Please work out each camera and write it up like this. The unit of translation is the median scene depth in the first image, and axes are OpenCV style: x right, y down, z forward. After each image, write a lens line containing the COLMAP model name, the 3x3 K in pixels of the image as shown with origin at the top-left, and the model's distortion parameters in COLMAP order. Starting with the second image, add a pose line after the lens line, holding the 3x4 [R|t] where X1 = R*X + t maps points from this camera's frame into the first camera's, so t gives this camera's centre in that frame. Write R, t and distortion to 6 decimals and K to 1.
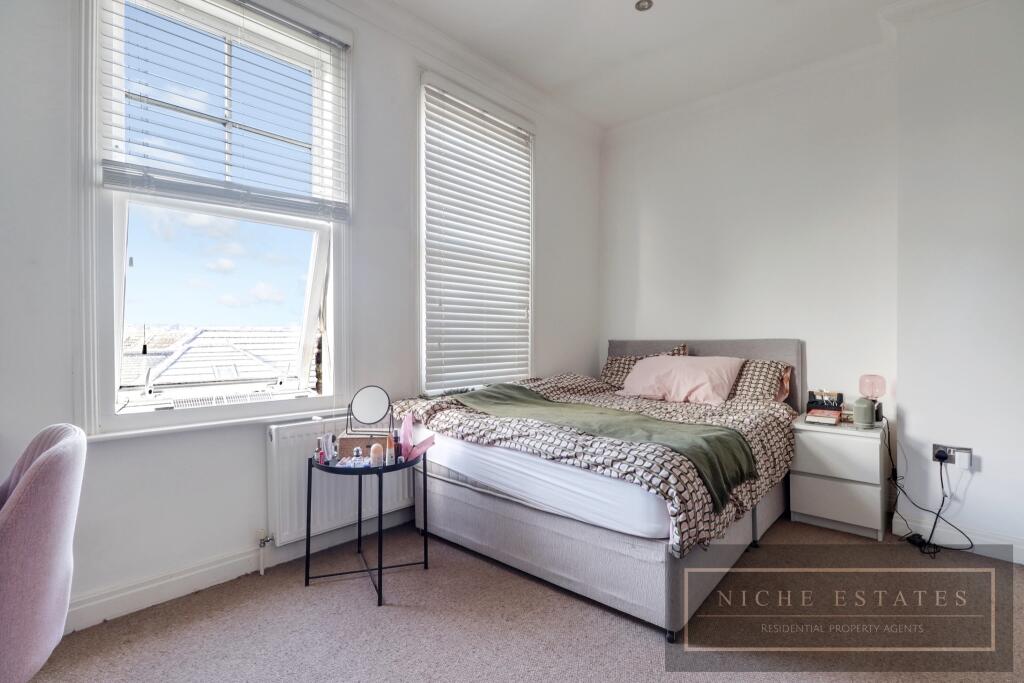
lens RADIAL K [[497.5, 0, 512.0], [0, 497.5, 341.5], [0, 0, 1]] dist [0.000597, -0.000114]
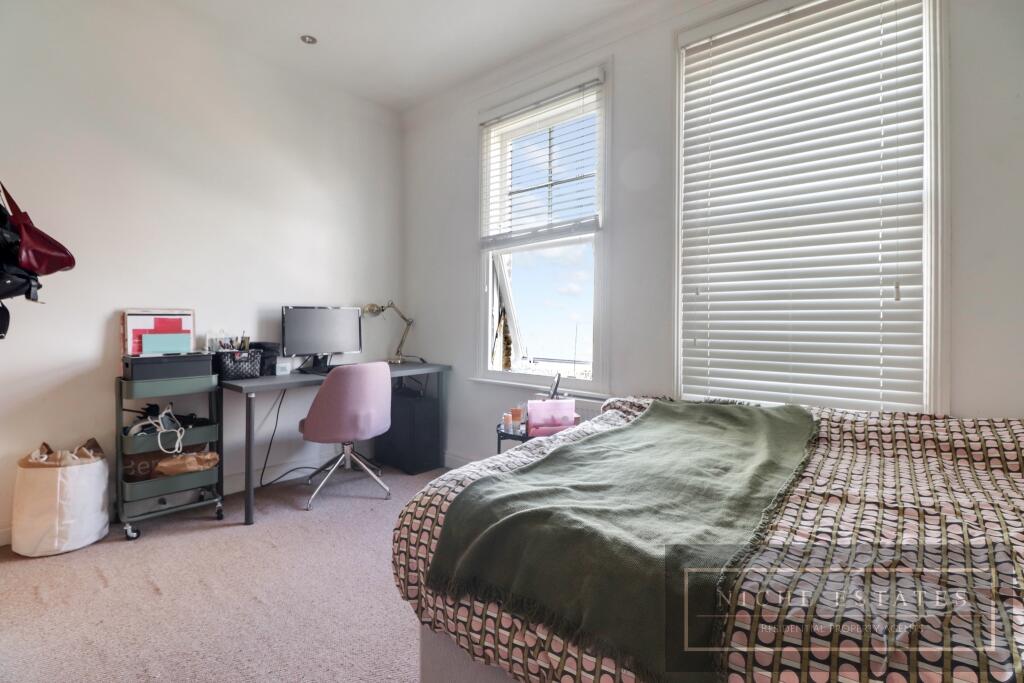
lens RADIAL K [[491.7, 0, 512.1], [0, 491.7, 324.6], [0, 0, 1]] dist [-0.001330, -0.000394]
pose [[0.013734, -0.009999, -0.999856, 0.495494], [-0.026955, 0.999583, -0.010366, -0.003221], [0.999542, 0.027094, 0.013459, 0.493944]]
